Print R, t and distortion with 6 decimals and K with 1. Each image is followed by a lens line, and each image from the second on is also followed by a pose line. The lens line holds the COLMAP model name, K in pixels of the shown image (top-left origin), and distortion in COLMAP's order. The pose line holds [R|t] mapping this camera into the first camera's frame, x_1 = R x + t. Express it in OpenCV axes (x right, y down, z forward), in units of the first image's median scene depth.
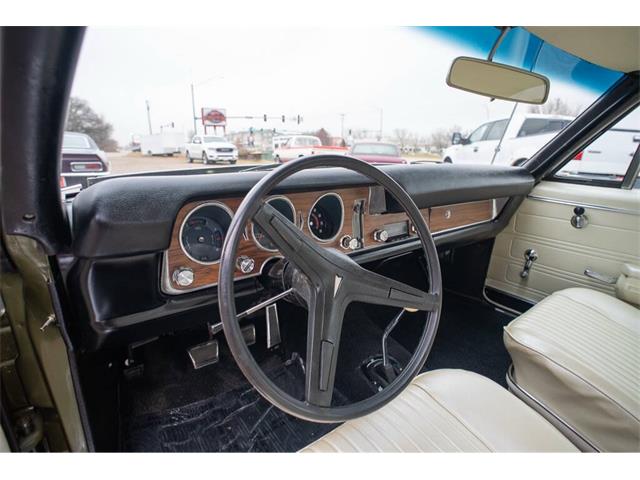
lens RADIAL K [[313.1, 0, 322.6], [0, 313.1, 237.8], [0, 0, 1]] dist [-0.066389, 0.026198]
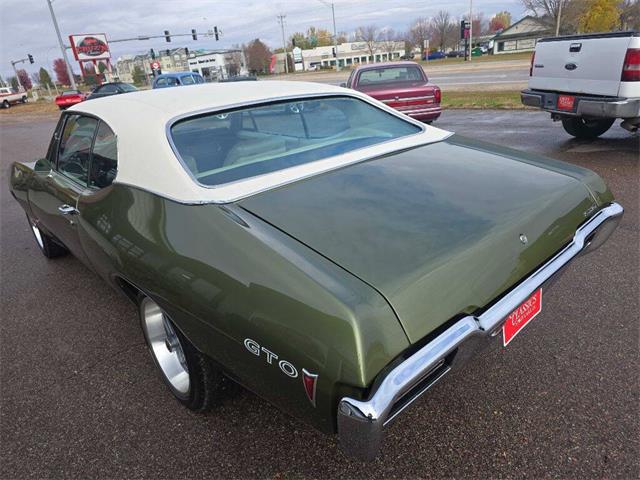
lens RADIAL K [[442.3, 0, 322.0], [0, 442.3, 236.6], [0, 0, 1]] dist [0.017517, -0.006294]
pose [[0.987860, -0.141696, 0.063672, 0.102885], [0.135132, 0.986000, 0.097690, 0.034184], [-0.076623, -0.087900, 0.993178, -0.224874]]
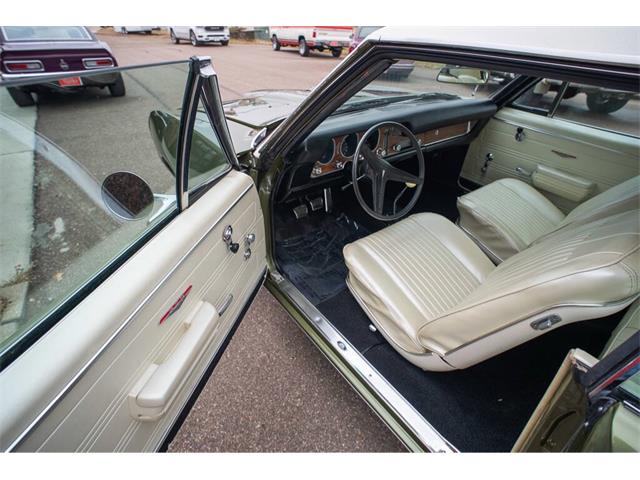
lens RADIAL K [[313.1, 0, 319.0], [0, 313.1, 244.4], [0, 0, 1]] dist [-0.066389, 0.026198]
pose [[0.999983, -0.003103, -0.005008, -0.015414], [0.004665, 0.936242, 0.351326, -0.006674], [0.003598, -0.351343, 0.936240, -0.052790]]
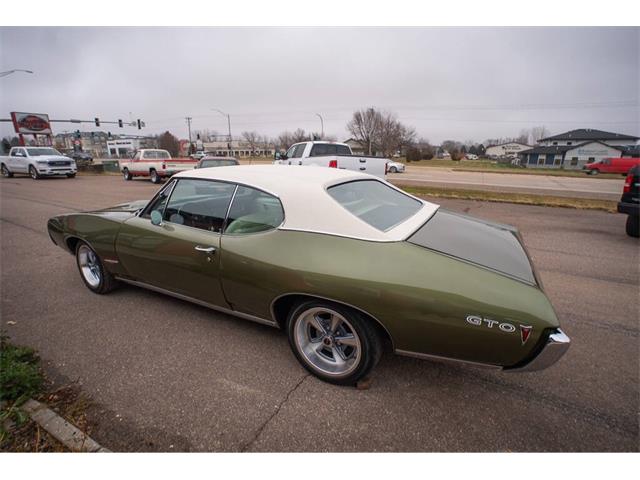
lens RADIAL K [[313.1, 0, 324.2], [0, 313.1, 242.7], [0, 0, 1]] dist [-0.066389, 0.026198]
pose [[0.900296, -0.128962, 0.415735, -0.007366], [0.124008, 0.991514, 0.039023, 0.024208], [-0.417239, 0.016422, 0.908648, -0.212736]]
